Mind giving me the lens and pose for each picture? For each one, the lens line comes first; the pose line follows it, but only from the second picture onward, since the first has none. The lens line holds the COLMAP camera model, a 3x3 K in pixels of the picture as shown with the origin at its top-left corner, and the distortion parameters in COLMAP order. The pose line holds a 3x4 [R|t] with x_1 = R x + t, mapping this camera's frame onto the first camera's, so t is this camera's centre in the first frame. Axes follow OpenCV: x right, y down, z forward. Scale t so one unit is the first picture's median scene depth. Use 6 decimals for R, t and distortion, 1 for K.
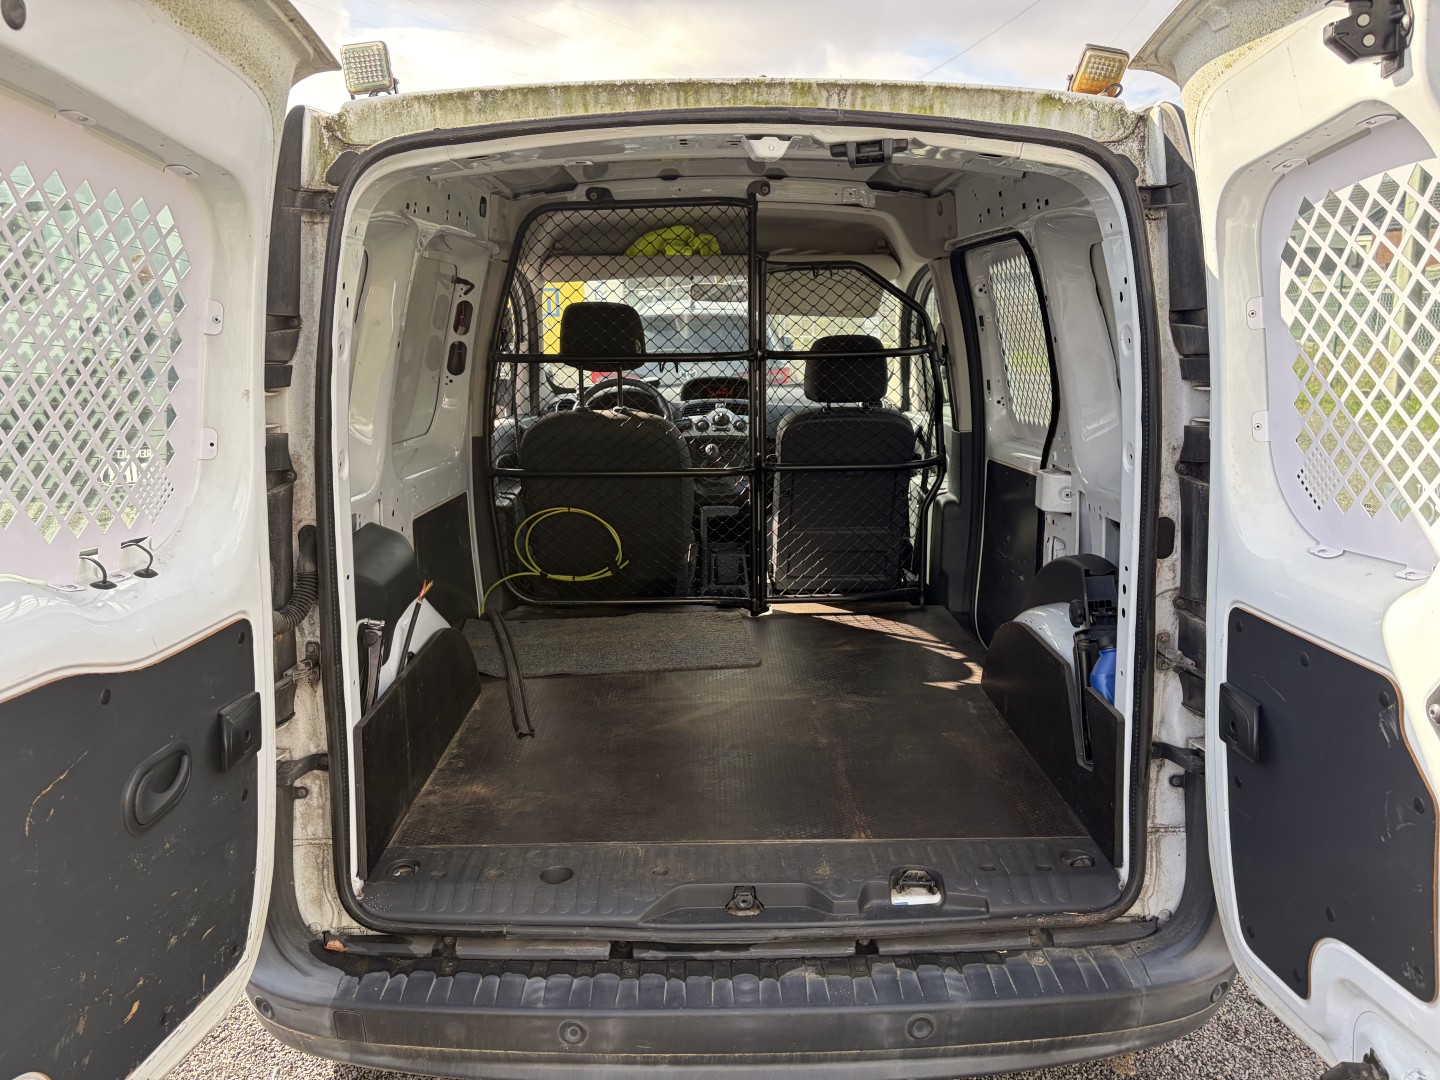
lens RADIAL K [[1065.7, 0, 736.1], [0, 1065.7, 532.2], [0, 0, 1]] dist [0.058384, -0.000816]
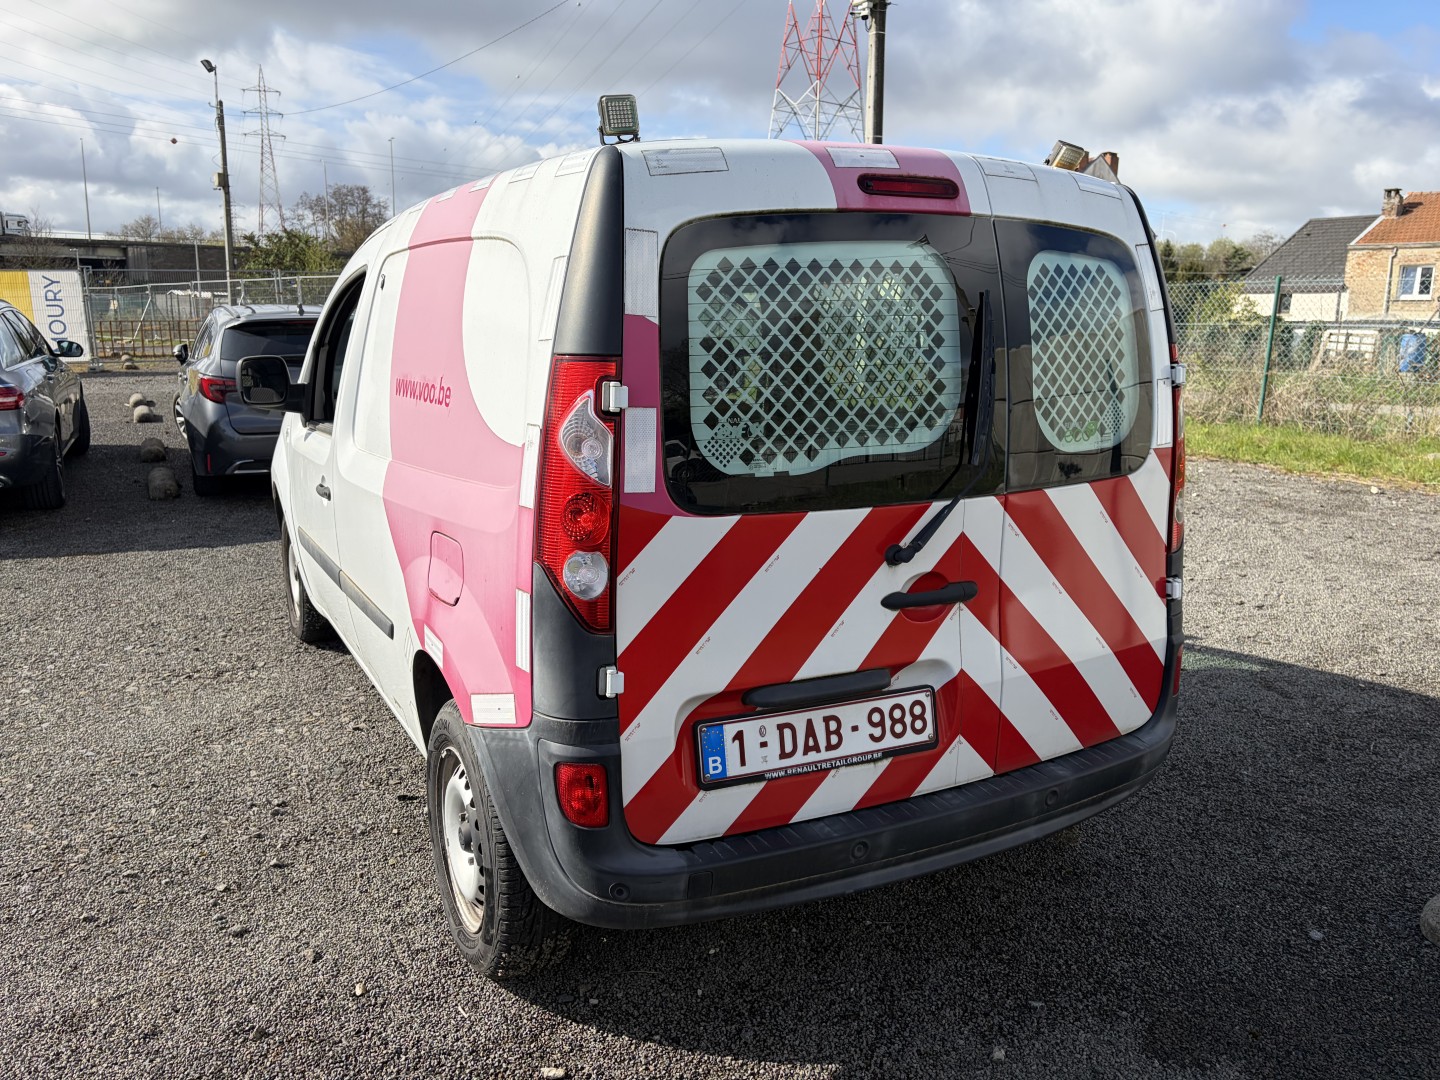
lens RADIAL K [[1086.0, 0, 731.4], [0, 1086.0, 551.1], [0, 0, 1]] dist [0.081638, -0.093310]
pose [[0.891553, -0.092431, 0.443385, -0.845167], [0.089991, 0.995587, 0.026594, 0.040594], [-0.443887, 0.016190, 0.895937, -0.157617]]
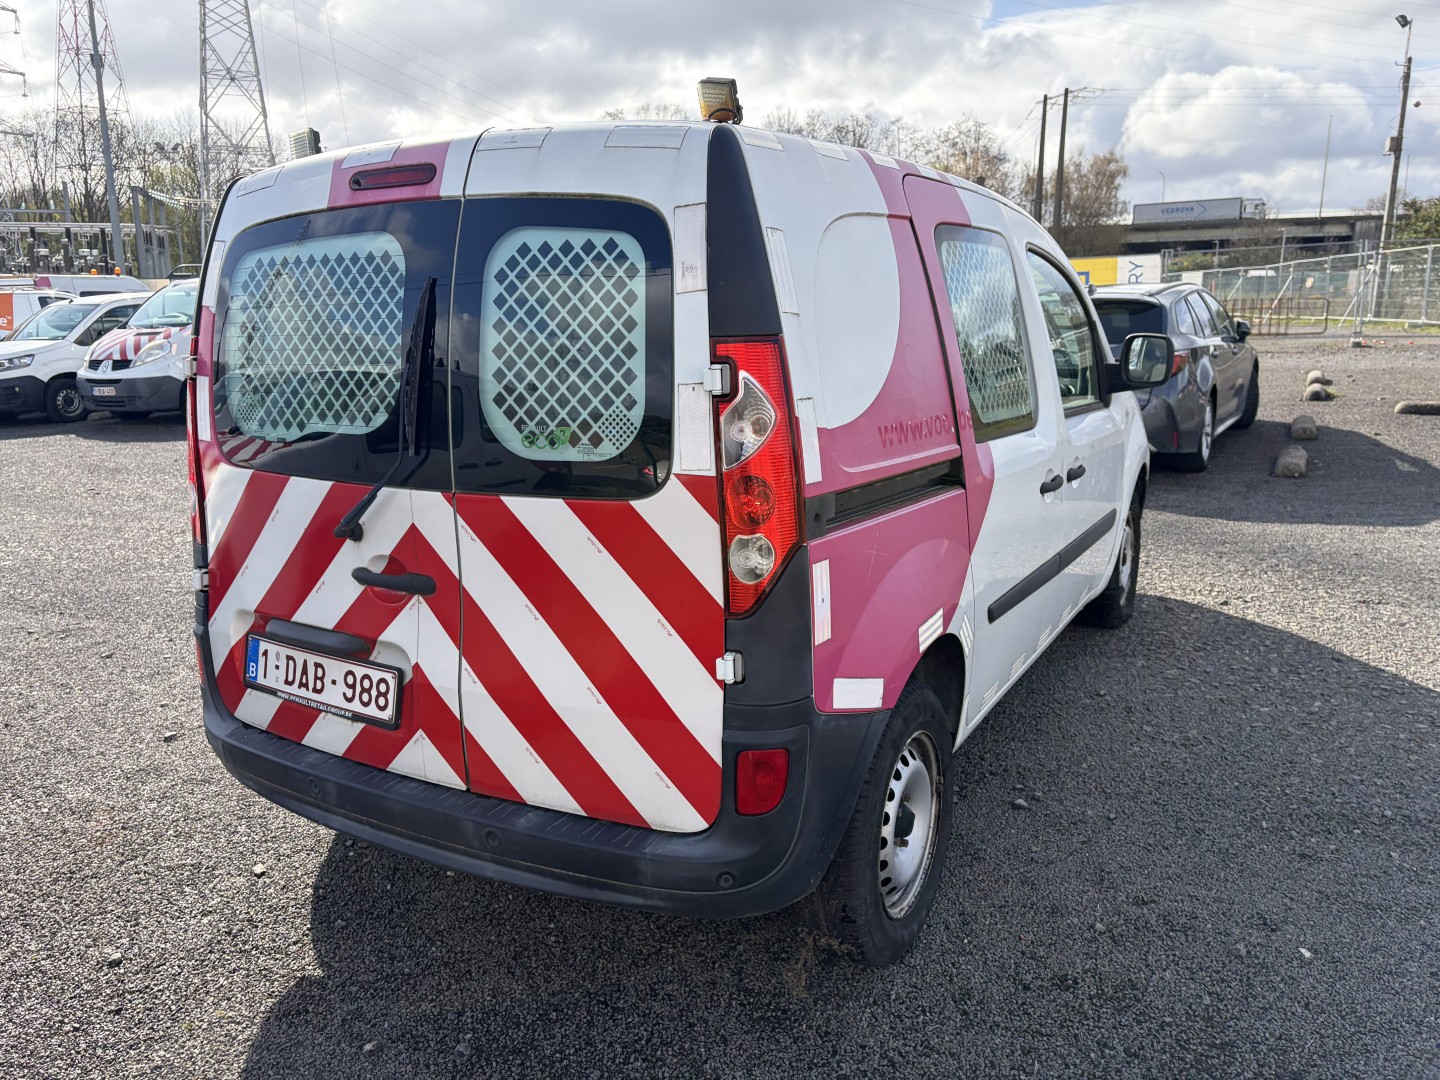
lens RADIAL K [[1110.8, 0, 732.4], [0, 1110.8, 542.0], [0, 0, 1]] dist [0.025431, -0.004359]
pose [[0.855863, 0.098663, -0.507705, 1.071108], [-0.092403, 0.995012, 0.037594, 0.014066], [0.508882, 0.014739, 0.860710, -0.039609]]
